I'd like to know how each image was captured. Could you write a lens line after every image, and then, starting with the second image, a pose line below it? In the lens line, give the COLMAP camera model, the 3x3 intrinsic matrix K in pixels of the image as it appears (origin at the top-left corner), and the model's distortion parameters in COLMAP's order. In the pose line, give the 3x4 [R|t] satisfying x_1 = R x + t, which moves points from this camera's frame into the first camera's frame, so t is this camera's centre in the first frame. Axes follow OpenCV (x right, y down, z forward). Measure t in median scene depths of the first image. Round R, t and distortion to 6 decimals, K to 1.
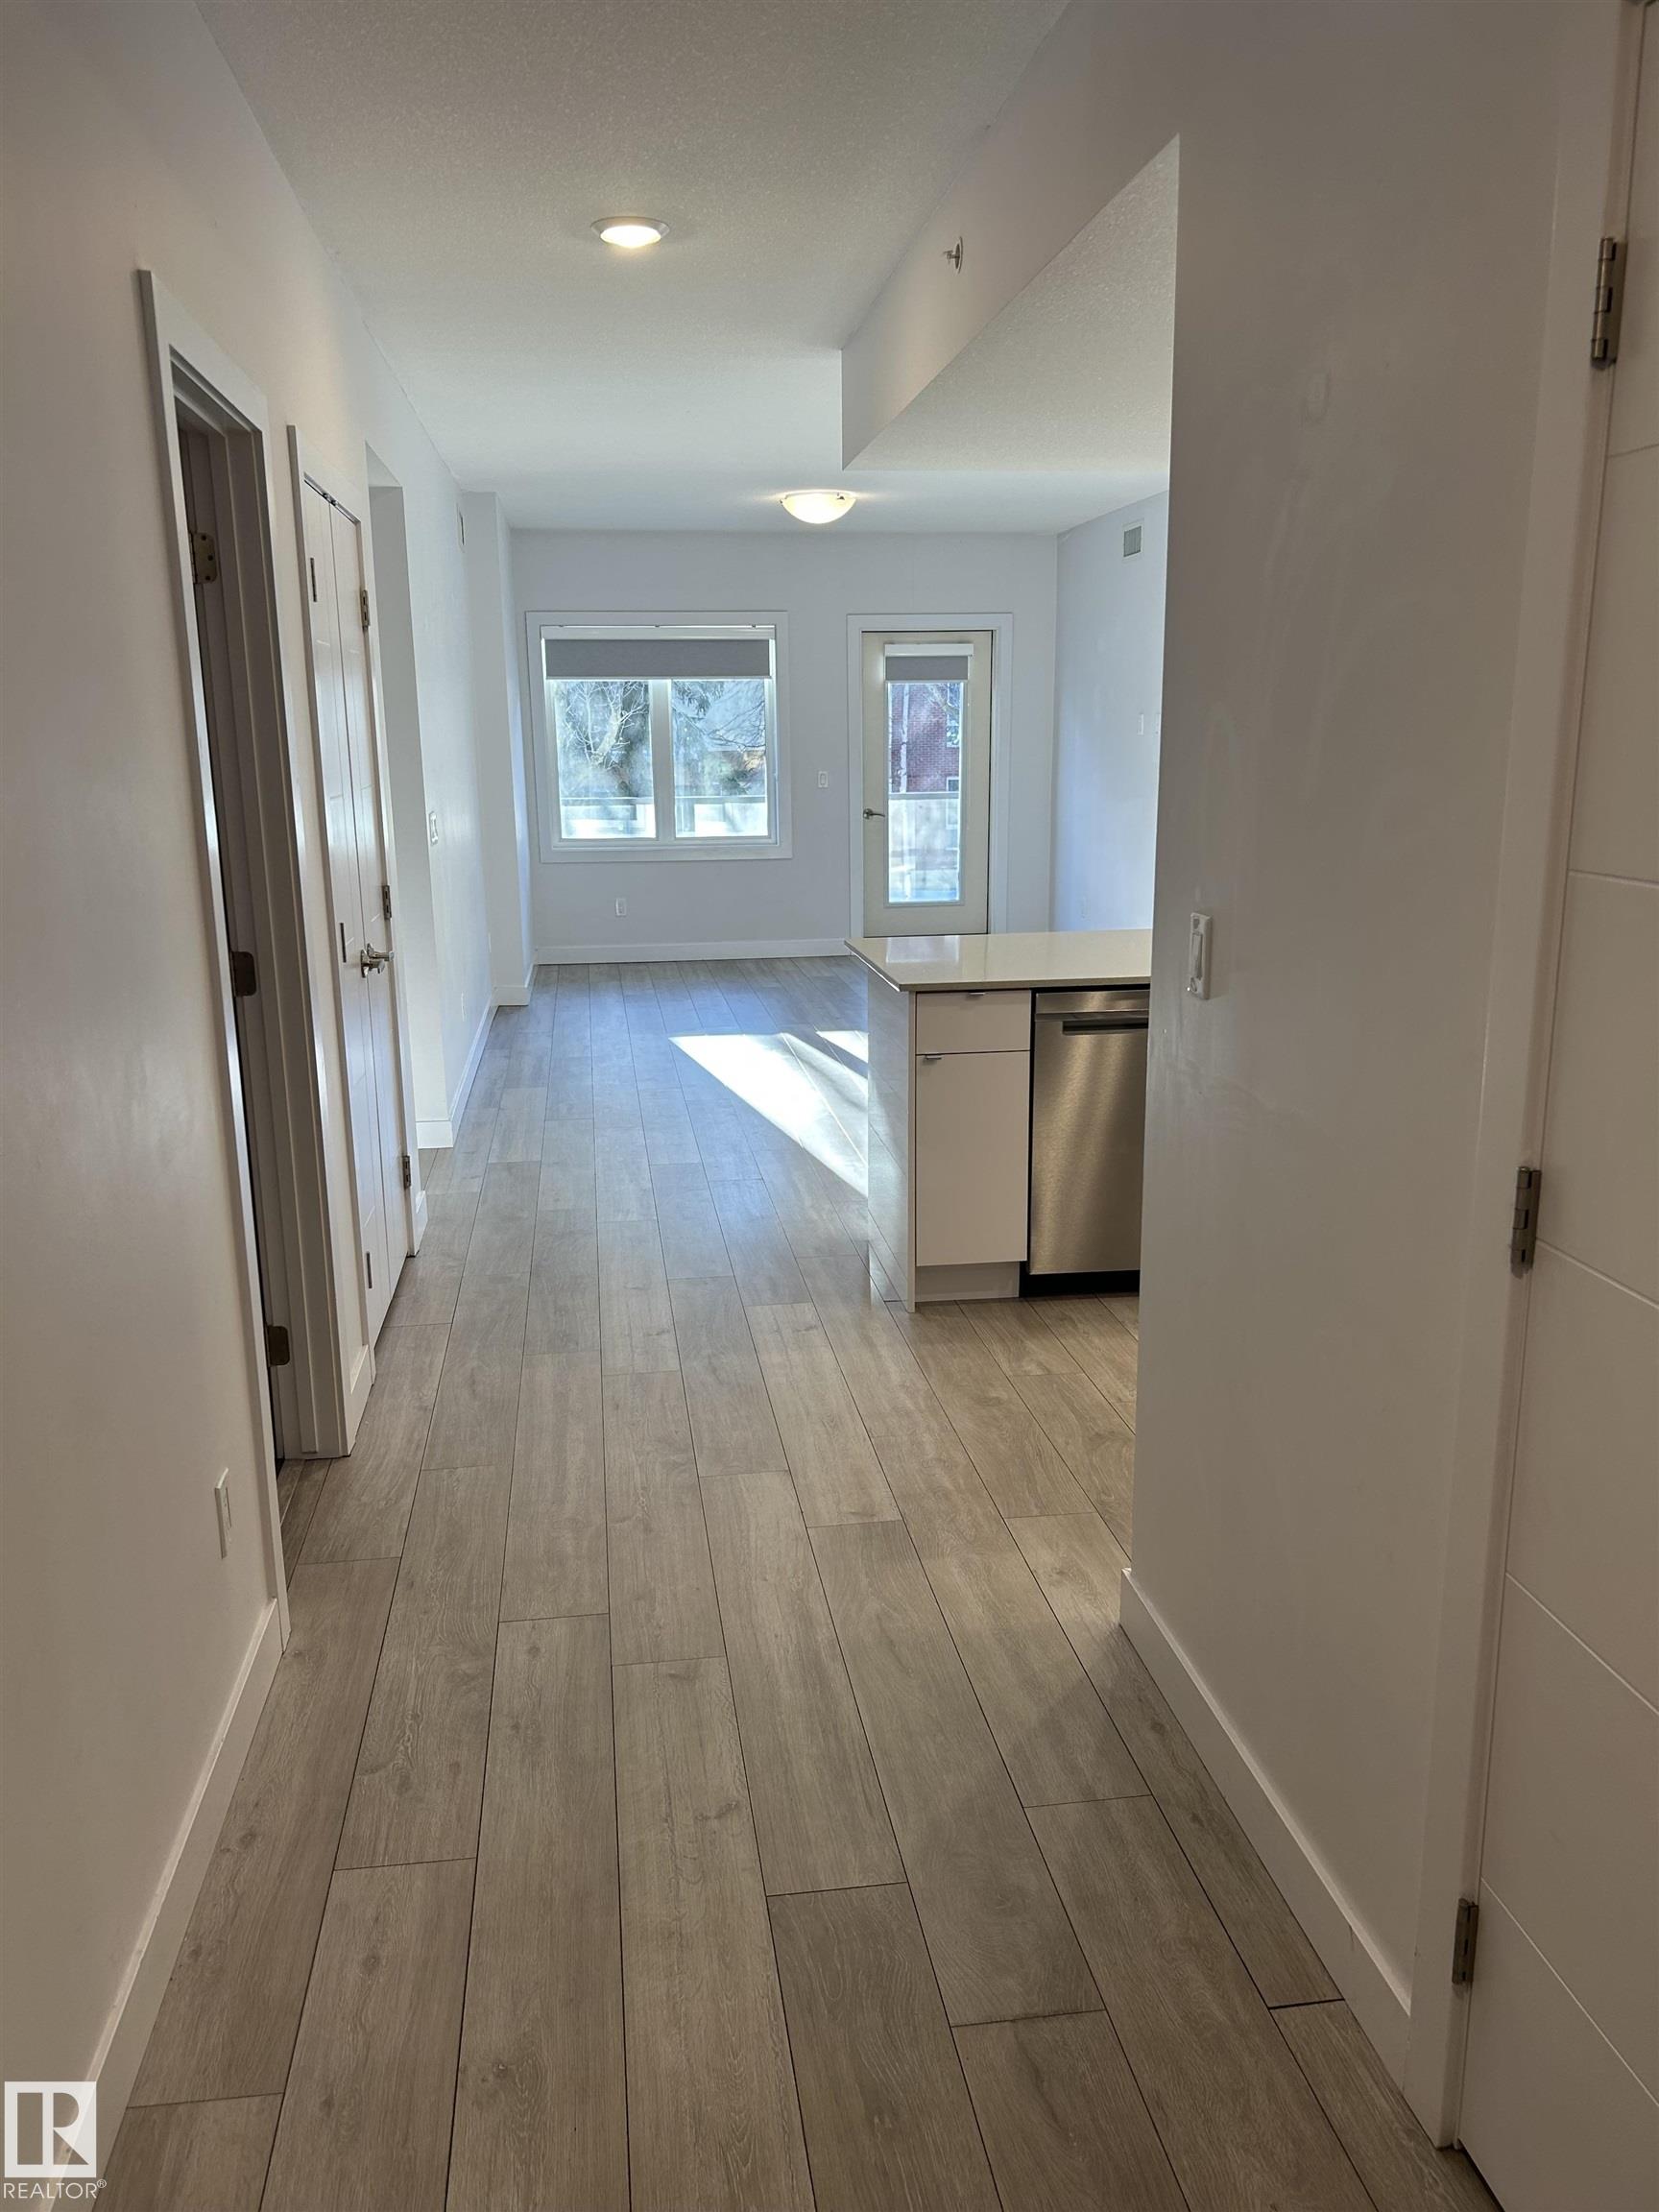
lens RADIAL K [[1658.8, 0, 828.3], [0, 1658.8, 1117.9], [0, 0, 1]] dist [0.034007, -0.029394]
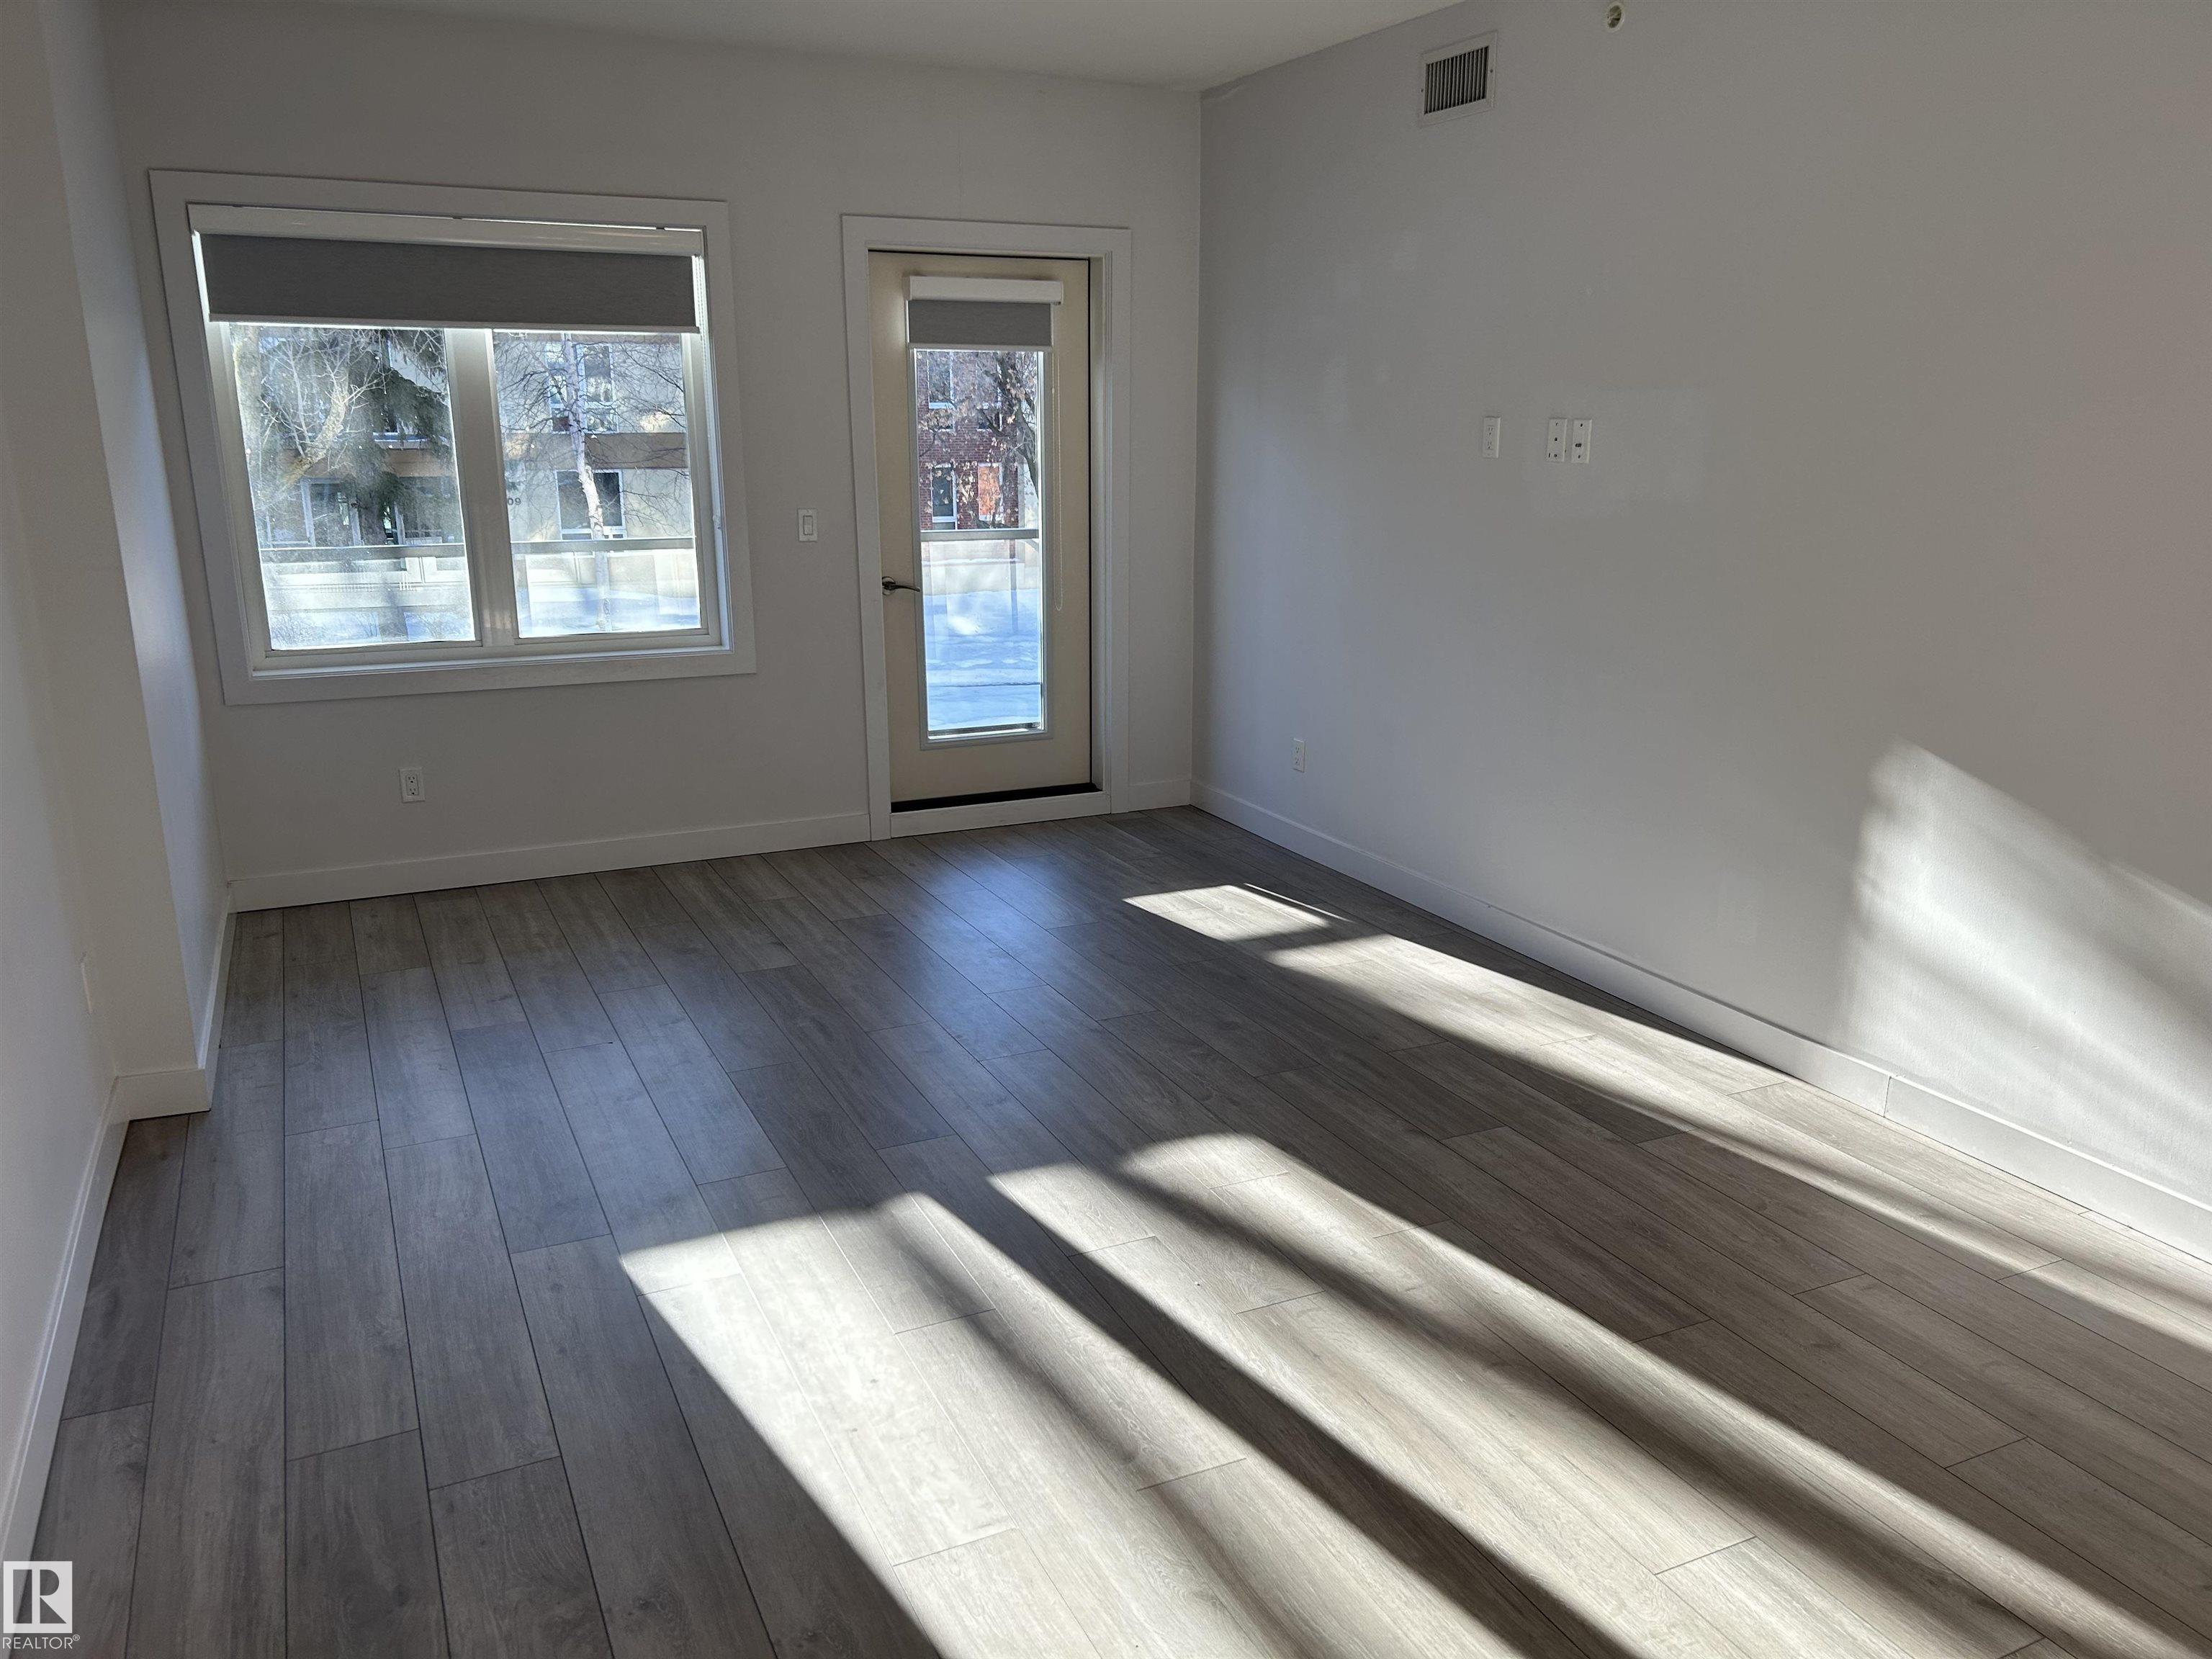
lens RADIAL K [[1658.8, 0, 1120.9], [0, 1658.8, 819.8], [0, 0, 1]] dist [0.034007, -0.029394]
pose [[0.950885, -0.063427, 0.302977, -0.075163], [0.059222, 0.997979, 0.023057, -0.115352], [-0.303827, -0.003982, 0.952719, 0.458111]]
